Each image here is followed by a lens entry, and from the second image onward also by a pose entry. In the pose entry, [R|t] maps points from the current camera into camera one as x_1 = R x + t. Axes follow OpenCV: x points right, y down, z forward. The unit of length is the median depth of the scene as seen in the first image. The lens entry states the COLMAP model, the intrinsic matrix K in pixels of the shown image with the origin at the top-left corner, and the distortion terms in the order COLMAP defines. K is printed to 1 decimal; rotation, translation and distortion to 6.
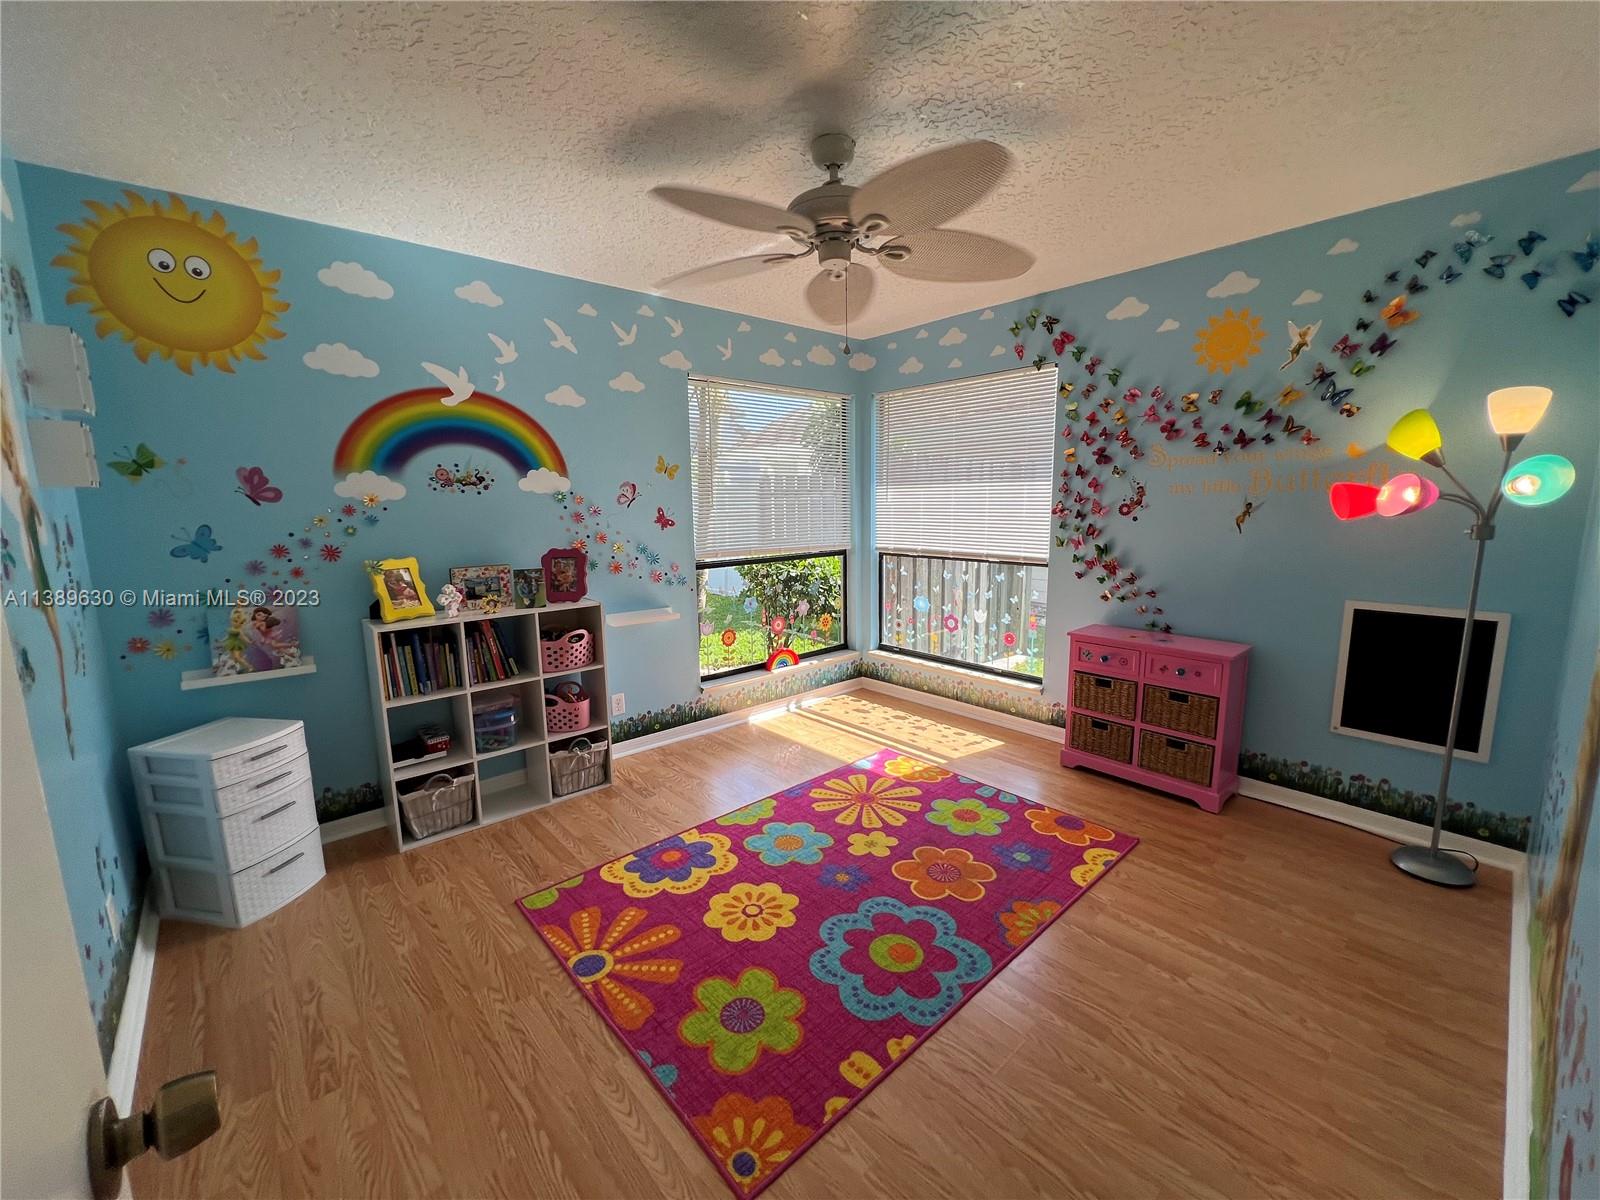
lens RADIAL K [[642.9, 0, 800.8], [0, 642.9, 597.3], [0, 0, 1]] dist [-0.004151, 0.000696]
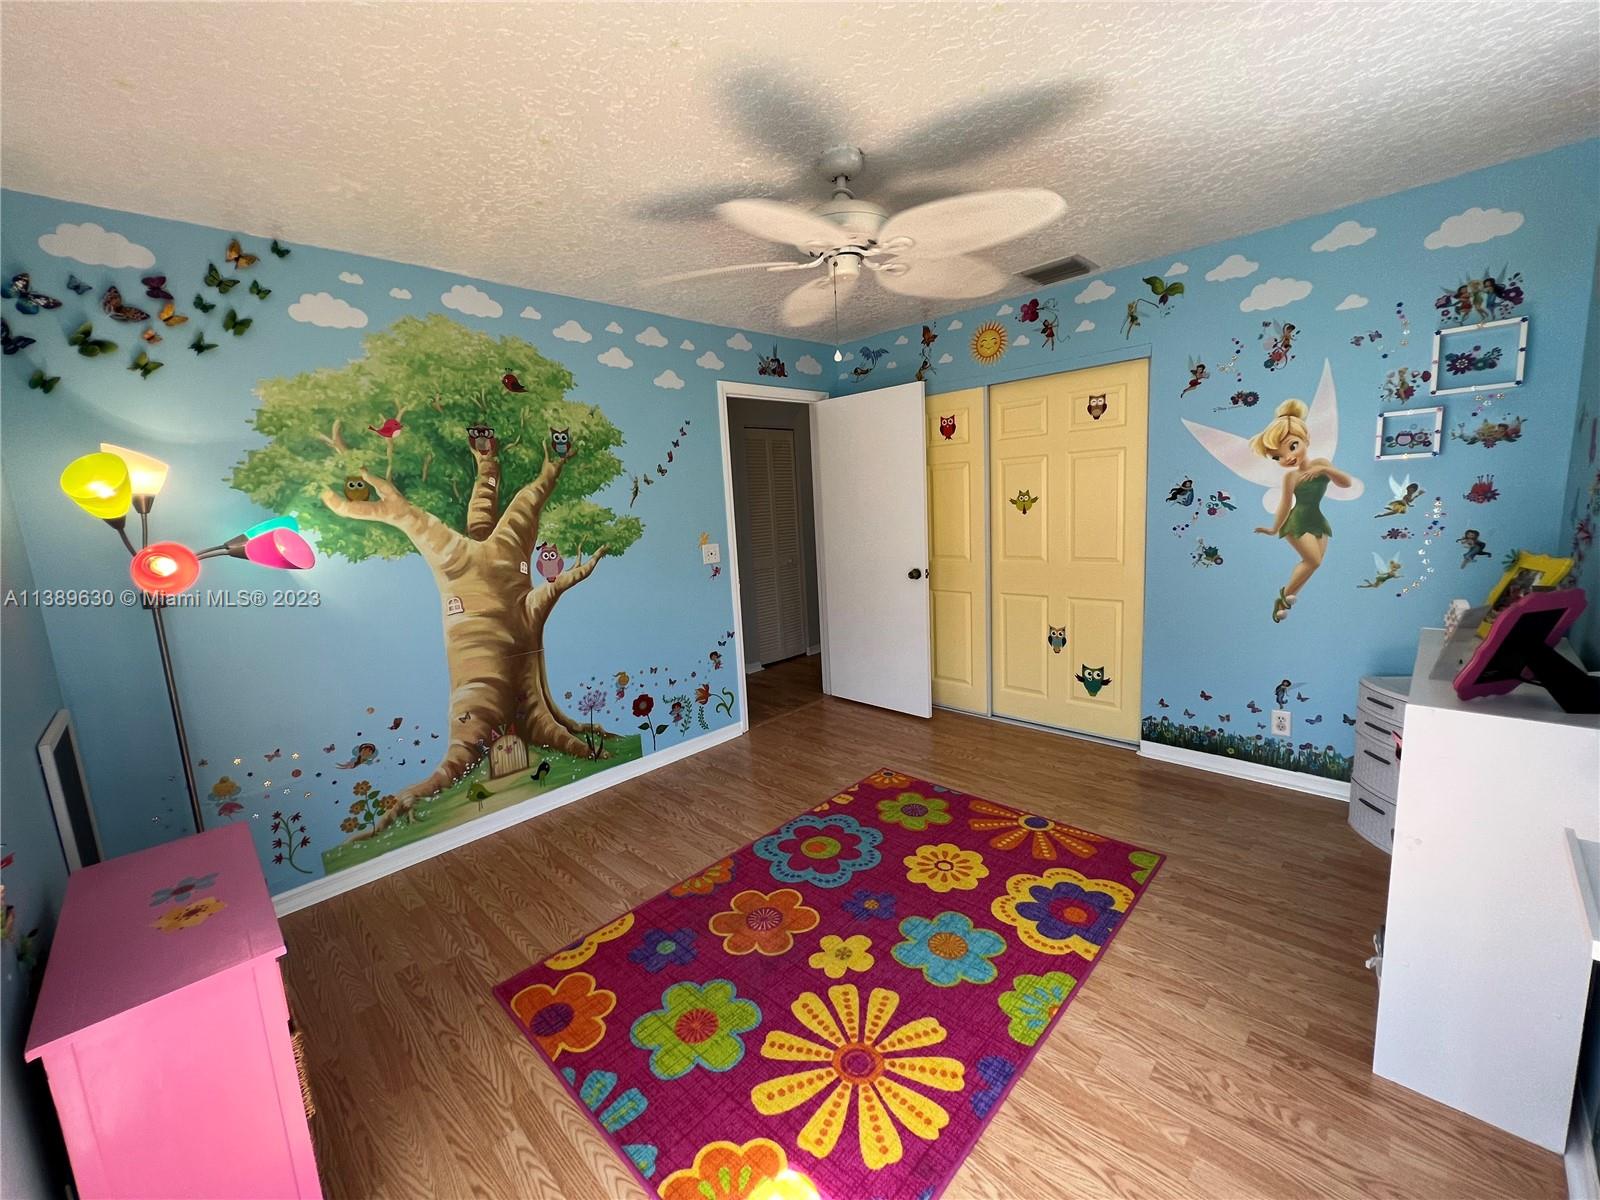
lens RADIAL K [[642.9, 0, 799.3], [0, 642.9, 597.0], [0, 0, 1]] dist [-0.004151, 0.000696]
pose [[-0.995290, 0.080174, -0.054505, 0.189860], [0.060006, 0.951036, 0.303200, -0.300256], [0.076145, 0.298501, -0.951367, 1.790307]]
